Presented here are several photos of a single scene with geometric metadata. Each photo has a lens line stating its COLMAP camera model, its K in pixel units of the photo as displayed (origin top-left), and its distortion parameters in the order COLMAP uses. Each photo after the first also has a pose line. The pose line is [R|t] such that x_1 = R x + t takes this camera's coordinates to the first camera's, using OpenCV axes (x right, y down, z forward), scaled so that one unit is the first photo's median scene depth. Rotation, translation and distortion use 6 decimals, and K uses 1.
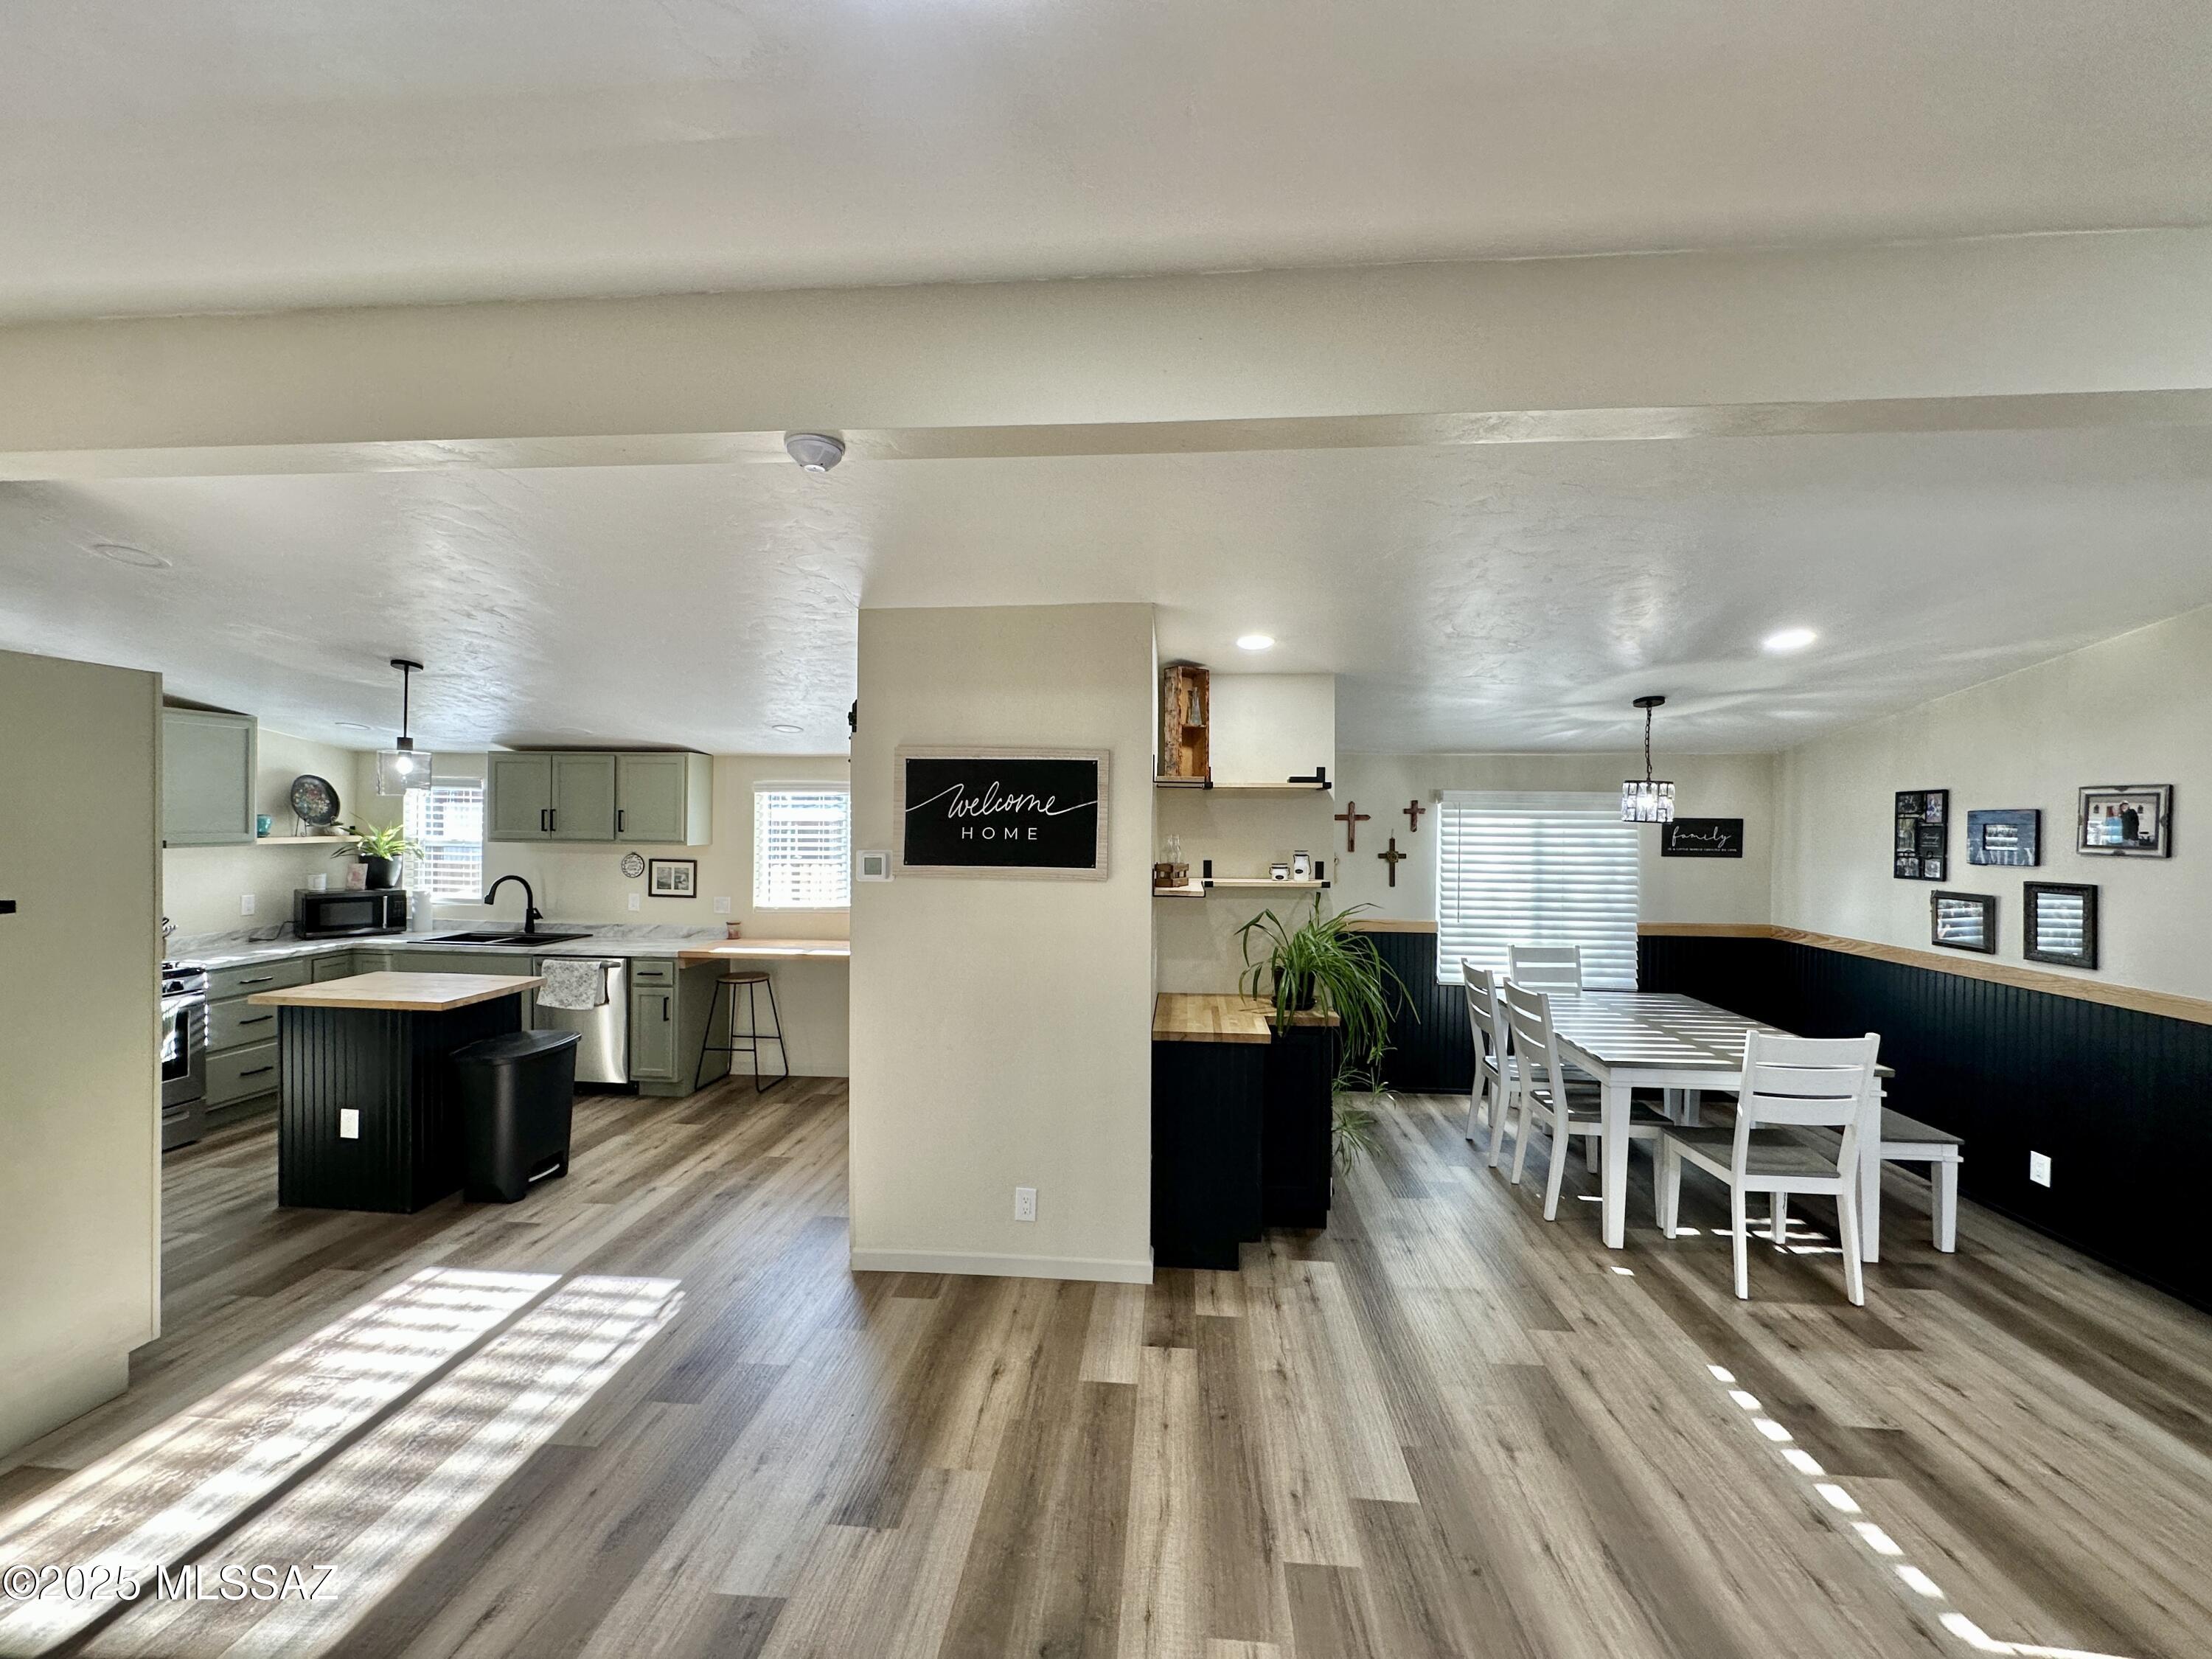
lens RADIAL K [[878.8, 0, 1107.7], [0, 878.8, 829.0], [0, 0, 1]] dist [-0.004676, 0.001103]
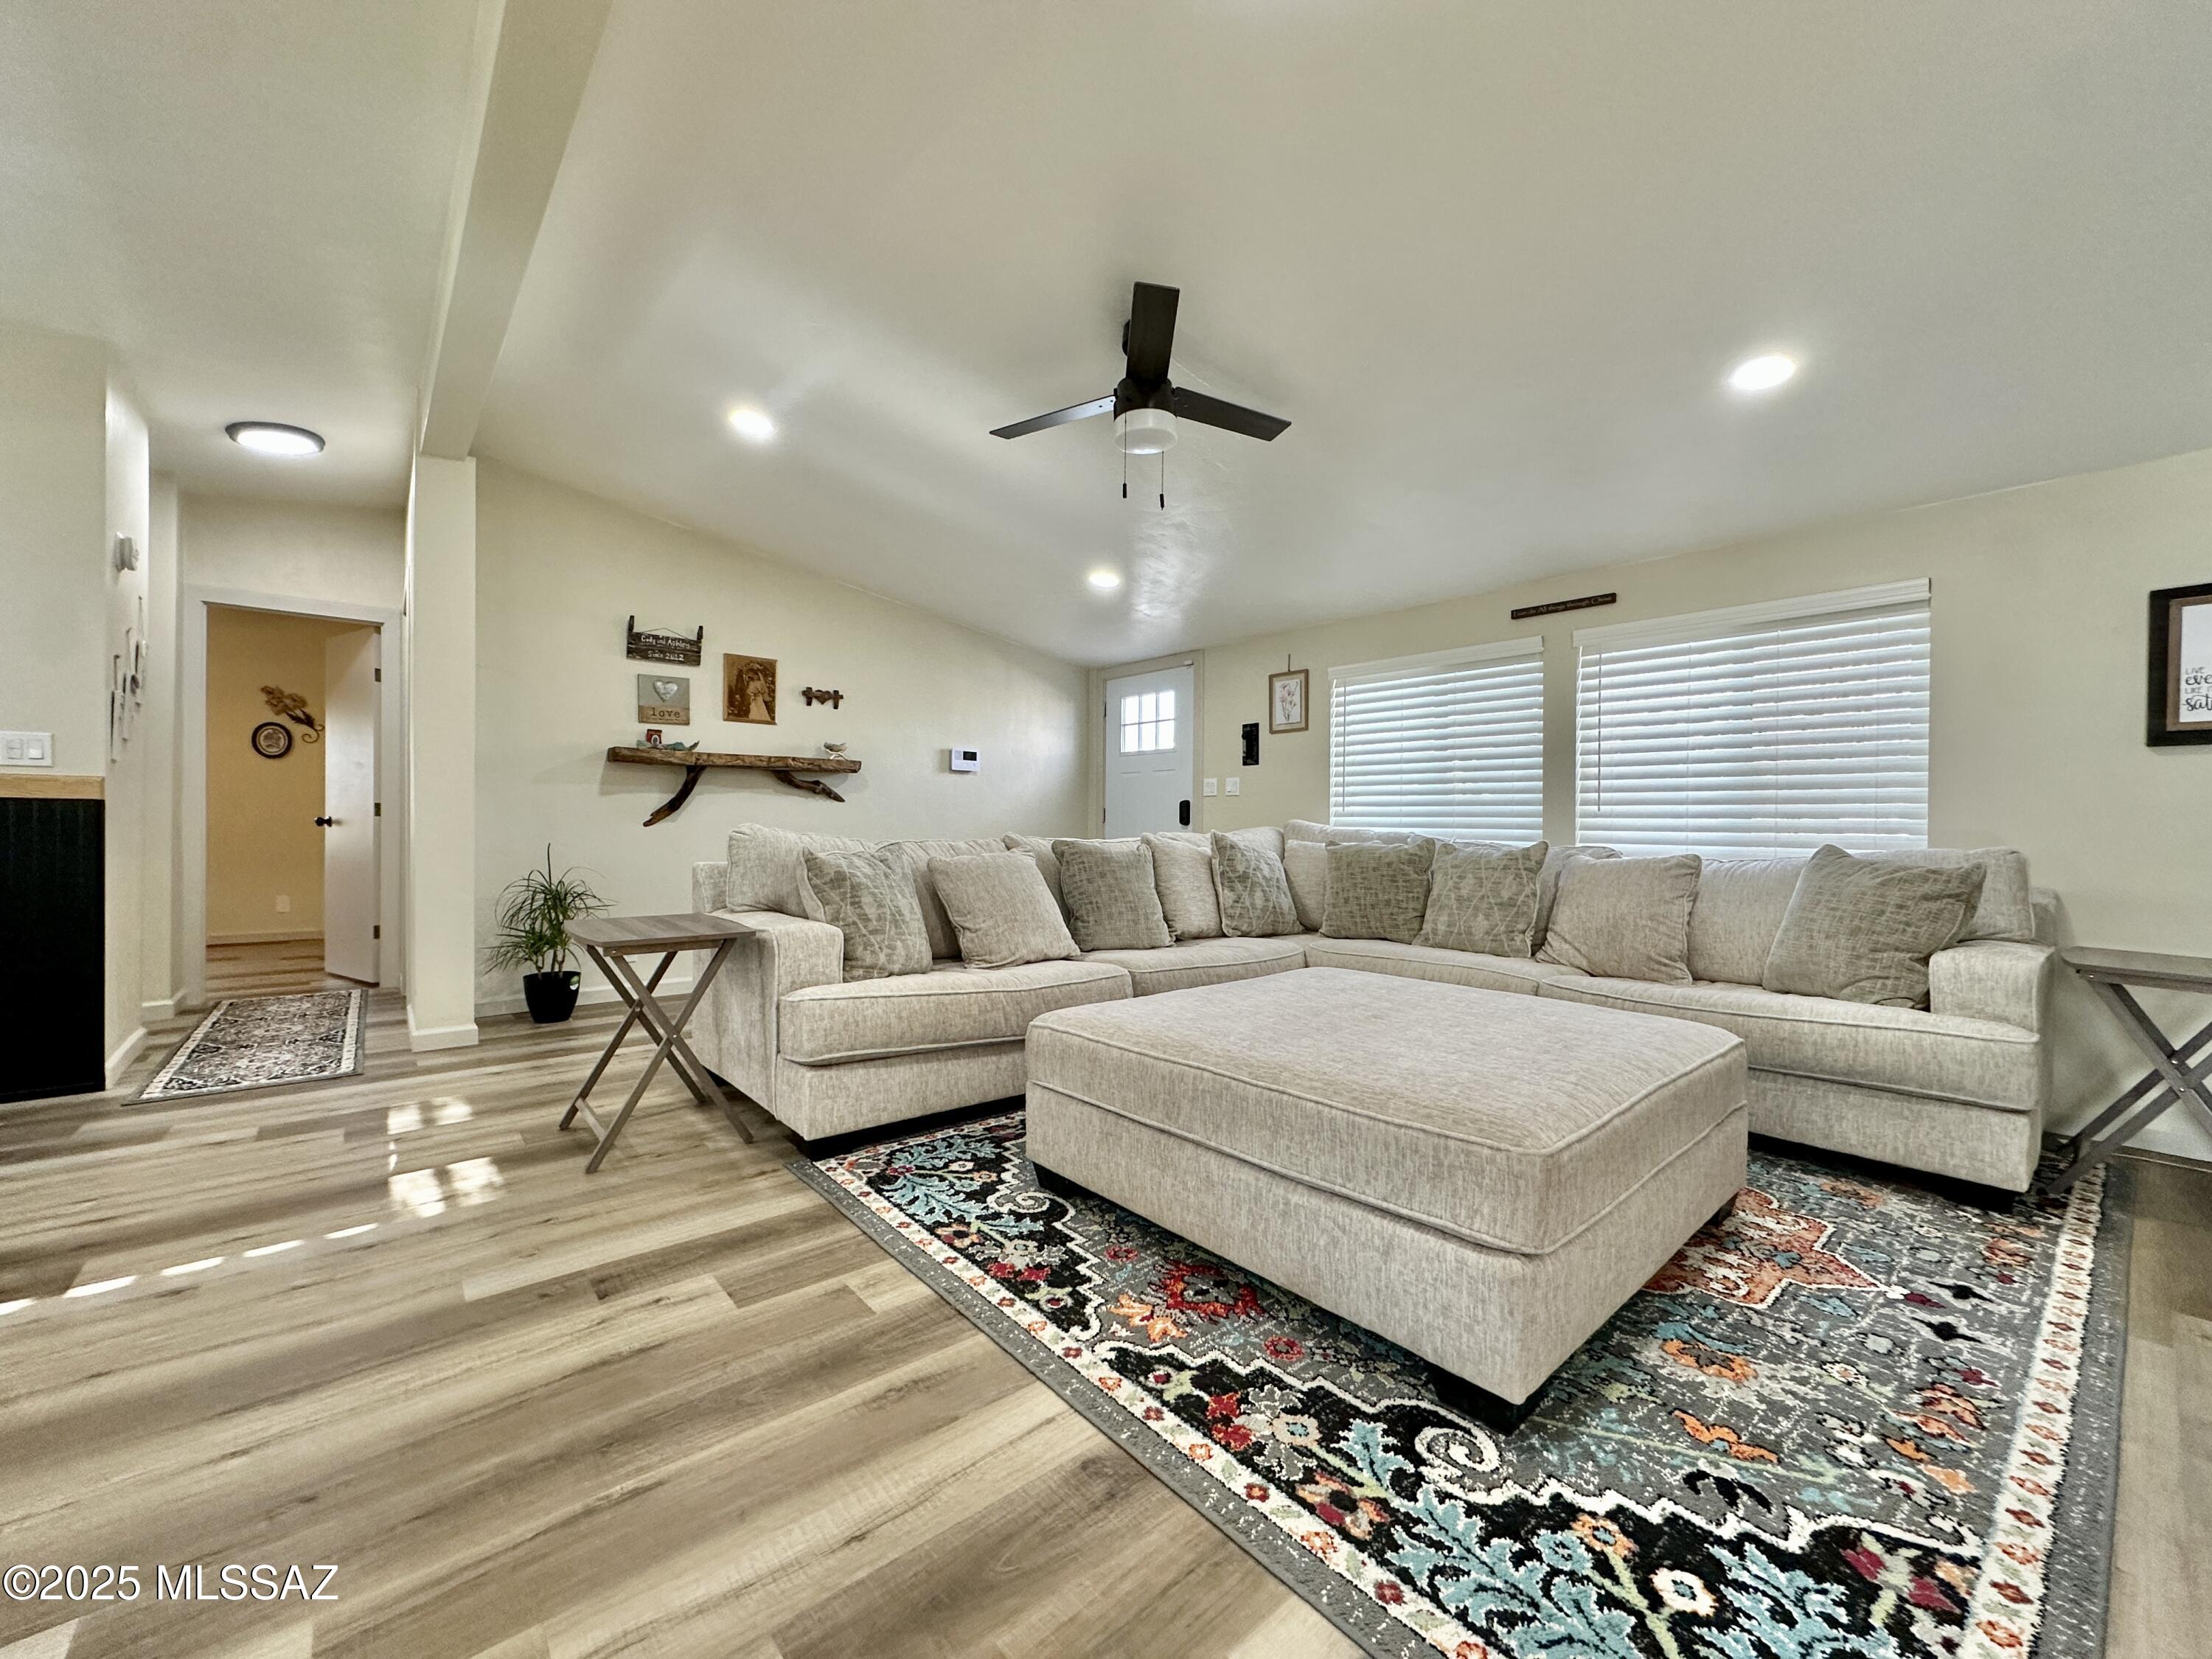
lens RADIAL K [[878.8, 0, 1107.7], [0, 878.8, 829.0], [0, 0, 1]] dist [-0.004676, 0.001103]
pose [[-0.708626, -0.016138, 0.705400, -0.184291], [-0.008858, 0.999863, 0.013976, 0.166422], [-0.705529, 0.003655, -0.708671, 0.474448]]
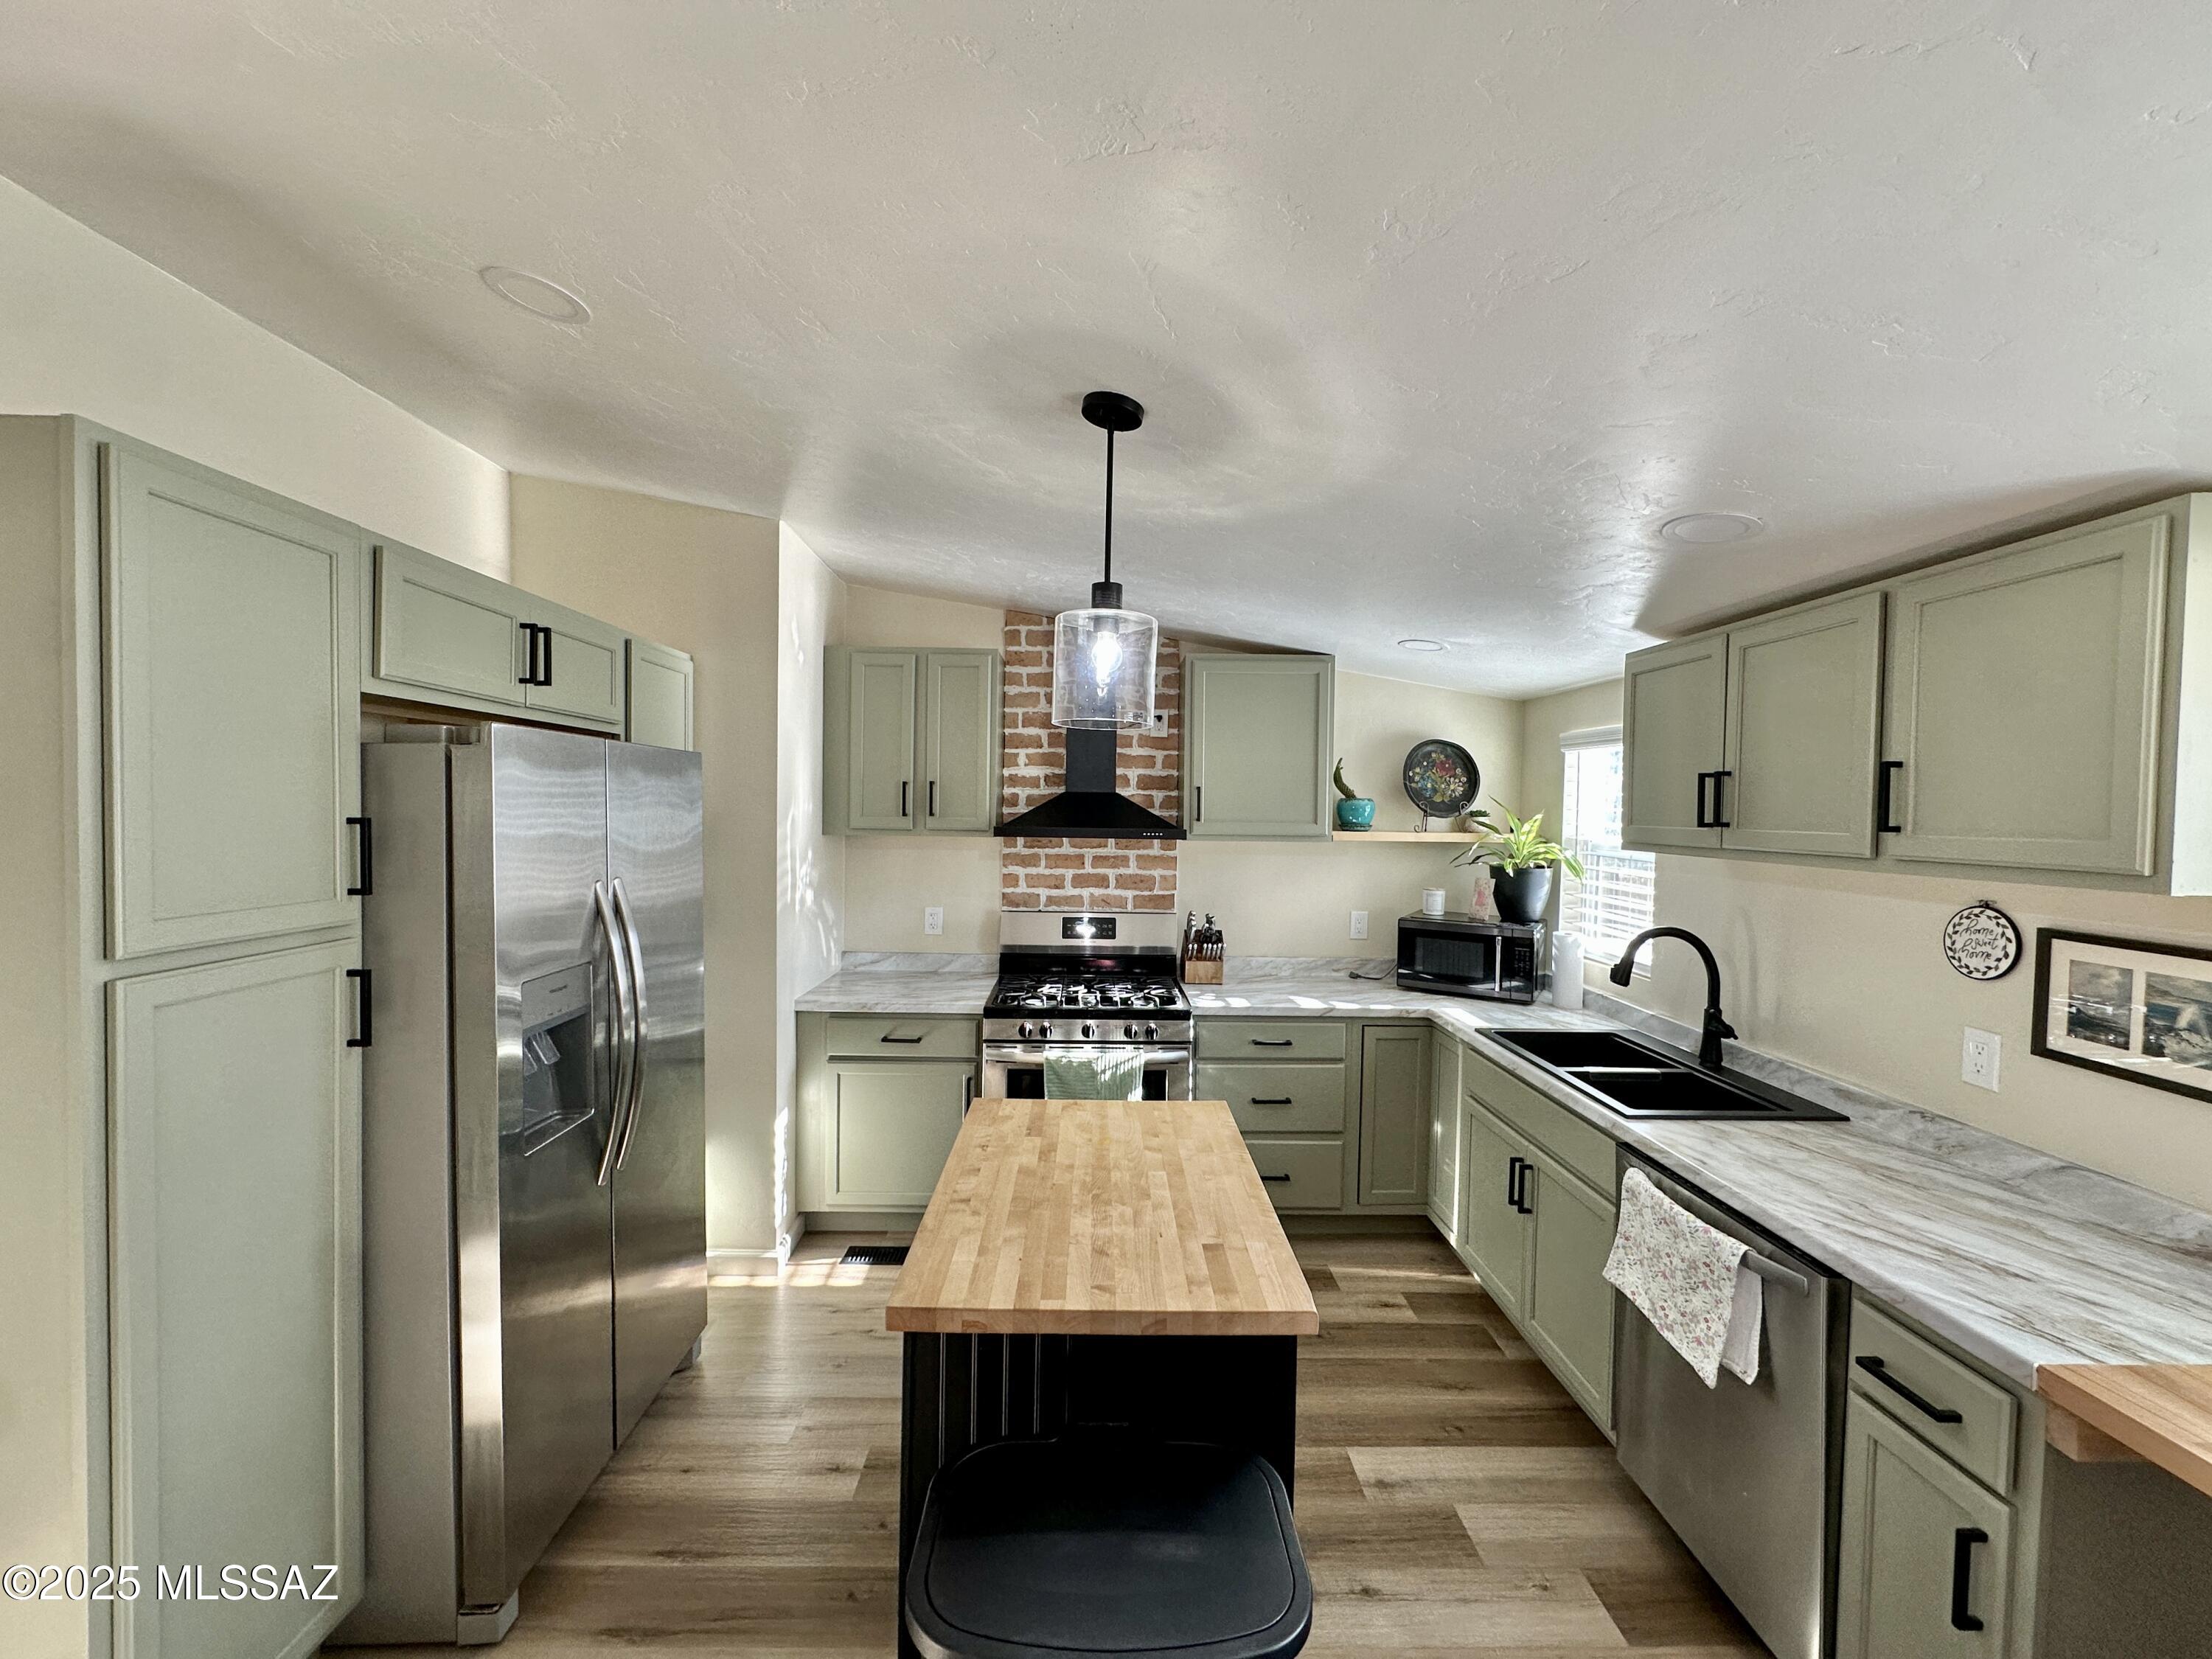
lens RADIAL K [[878.8, 0, 1107.7], [0, 878.8, 829.0], [0, 0, 1]] dist [-0.004676, 0.001103]
pose [[0.103272, 0.012367, -0.994576, -0.358982], [-0.023991, 0.999663, 0.009939, 0.007257], [0.994364, 0.022835, 0.103534, 0.900262]]
